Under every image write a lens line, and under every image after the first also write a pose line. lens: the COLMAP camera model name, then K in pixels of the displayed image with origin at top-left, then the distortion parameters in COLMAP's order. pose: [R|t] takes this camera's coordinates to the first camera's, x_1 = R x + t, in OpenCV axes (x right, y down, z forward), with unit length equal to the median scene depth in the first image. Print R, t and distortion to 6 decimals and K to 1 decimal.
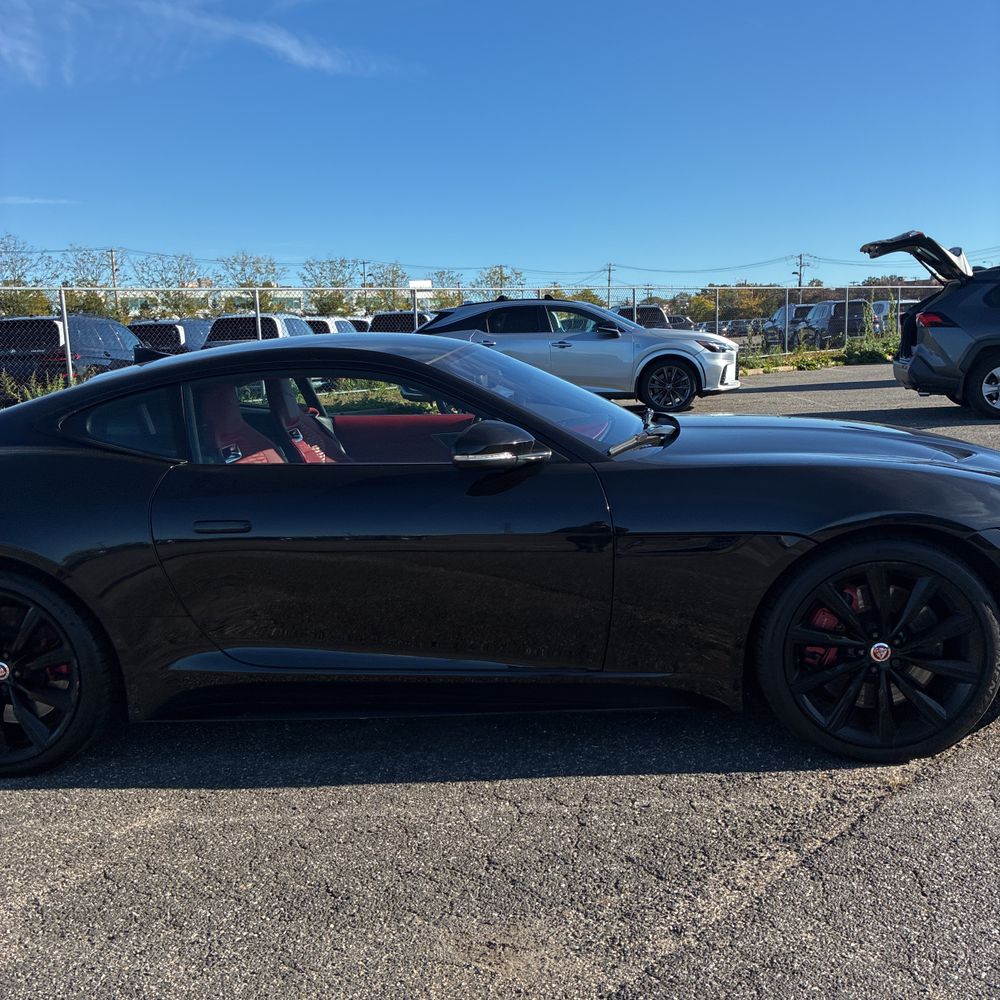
lens RADIAL K [[1044.7, 0, 507.0], [0, 1044.7, 503.0], [0, 0, 1]] dist [0.022603, 0.010283]
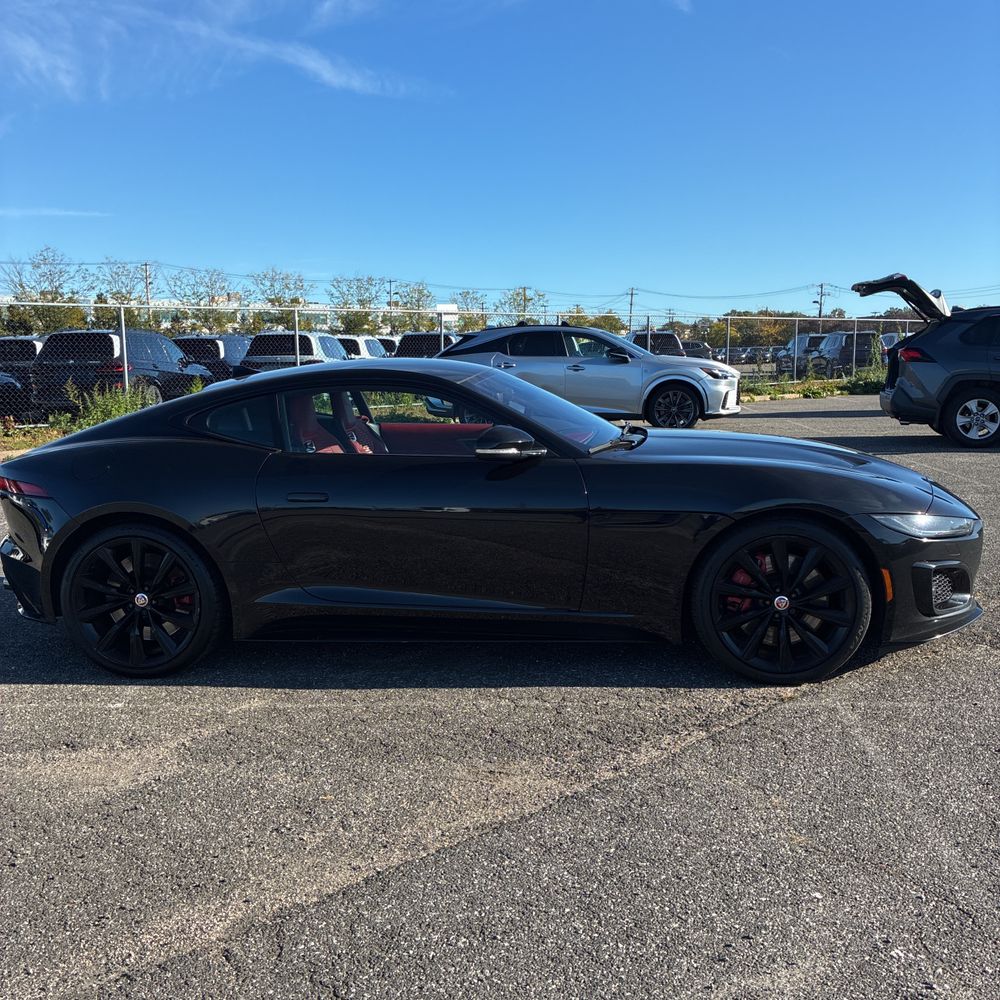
lens RADIAL K [[1029.5, 0, 499.8], [0, 1029.5, 551.0], [0, 0, 1]] dist [-0.009515, -0.012715]
pose [[0.999299, 0.029938, -0.022465, 0.014837], [-0.029283, 0.999151, 0.028976, 0.044404], [0.023313, -0.028298, 0.999328, -0.341114]]
